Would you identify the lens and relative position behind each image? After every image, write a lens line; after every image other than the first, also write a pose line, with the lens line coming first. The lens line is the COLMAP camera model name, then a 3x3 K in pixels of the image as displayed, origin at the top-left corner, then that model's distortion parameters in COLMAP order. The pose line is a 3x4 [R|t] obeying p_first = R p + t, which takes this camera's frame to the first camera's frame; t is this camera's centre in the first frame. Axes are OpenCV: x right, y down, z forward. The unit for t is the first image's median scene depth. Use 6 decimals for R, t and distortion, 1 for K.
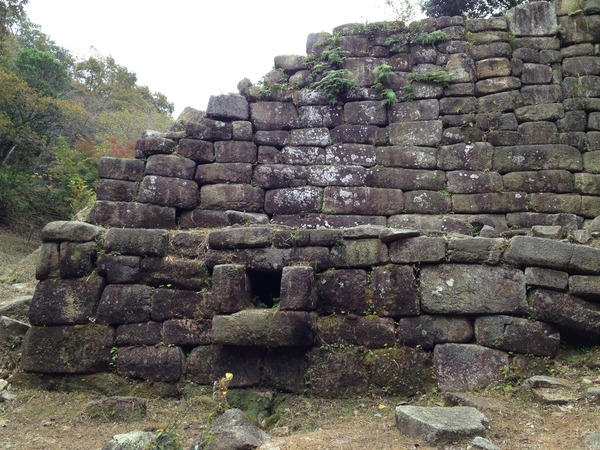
lens RADIAL K [[562.7, 0, 301.4], [0, 562.7, 220.5], [0, 0, 1]] dist [0.128951, -0.271803]
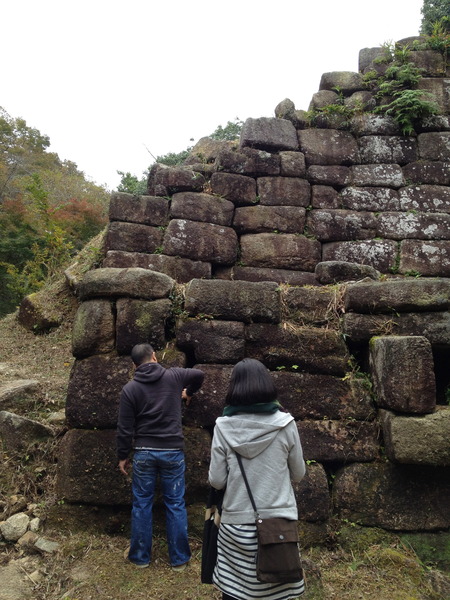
lens RADIAL K [[562.7, 0, 228.4], [0, 562.7, 304.0], [0, 0, 1]] dist [0.128951, -0.271803]
pose [[0.997836, 0.015491, 0.063895, -0.240387], [-0.015667, 0.999875, 0.002258, 0.029069], [-0.063852, -0.003254, 0.997954, 0.248689]]
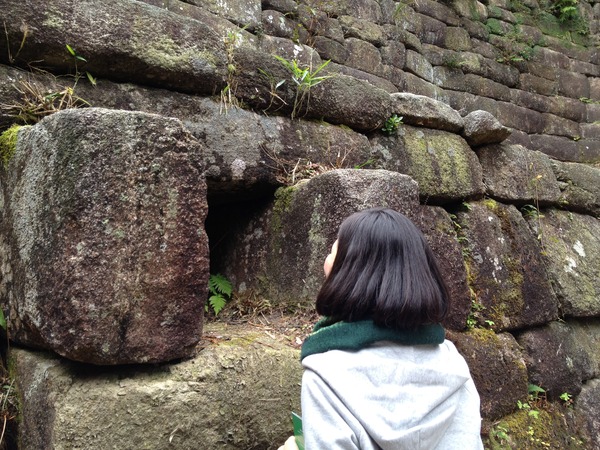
lens RADIAL K [[562.7, 0, 301.4], [0, 562.7, 220.5], [0, 0, 1]] dist [0.128951, -0.271803]
pose [[0.701004, 0.075279, 0.709173, -0.147679], [-0.099154, 0.995043, -0.007613, 0.071384], [-0.706231, -0.064980, 0.704993, 0.529372]]
